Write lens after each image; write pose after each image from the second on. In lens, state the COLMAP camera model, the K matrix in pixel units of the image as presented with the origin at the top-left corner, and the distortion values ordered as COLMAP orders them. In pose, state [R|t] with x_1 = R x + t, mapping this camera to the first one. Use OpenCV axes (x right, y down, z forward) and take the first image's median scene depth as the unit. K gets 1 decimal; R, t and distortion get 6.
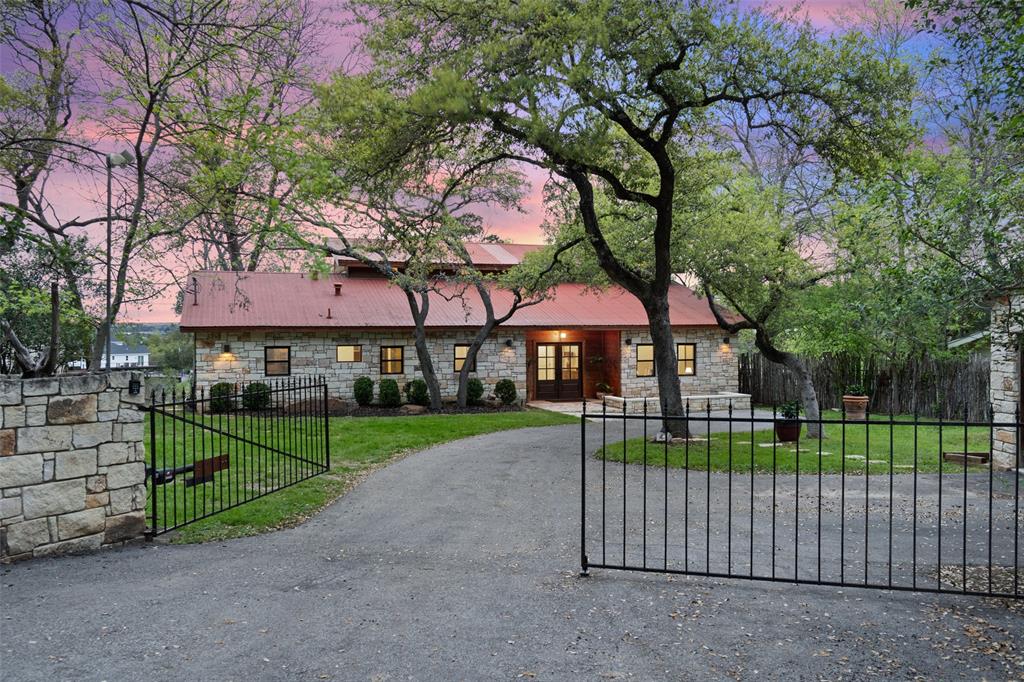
lens RADIAL K [[793.0, 0, 511.6], [0, 793.0, 341.6], [0, 0, 1]] dist [-0.006607, -0.000906]
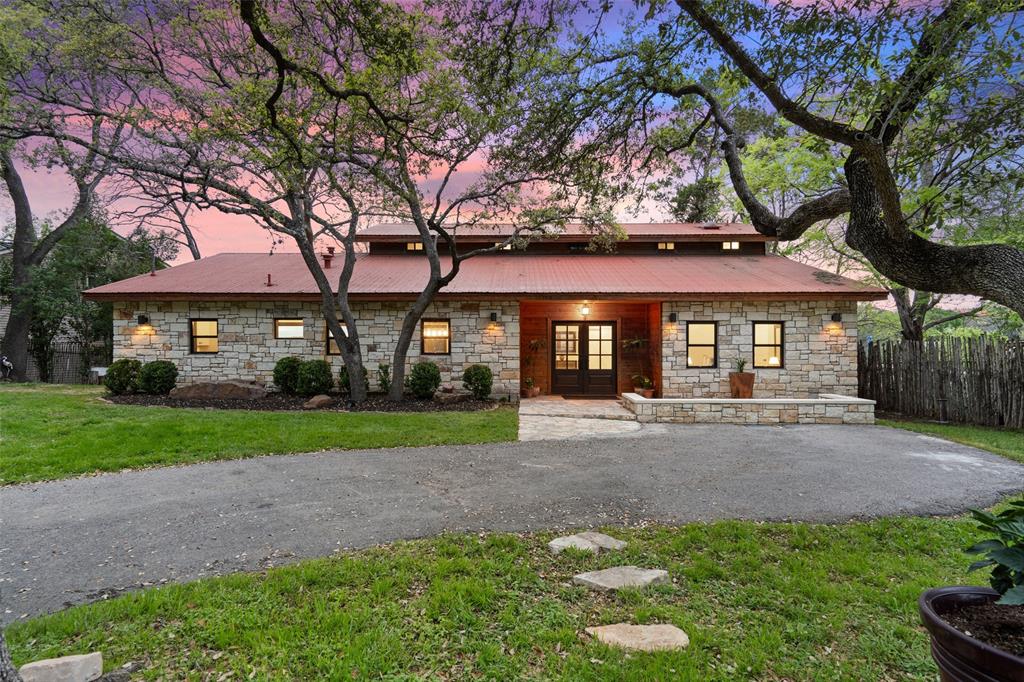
lens RADIAL K [[539.2, 0, 513.2], [0, 539.2, 338.7], [0, 0, 1]] dist [-0.000387, 0.000490]
pose [[0.940053, 0.005518, -0.340985, 0.185306], [-0.011400, 0.999819, -0.015250, 0.029070], [0.340839, 0.018223, 0.939945, 0.522786]]
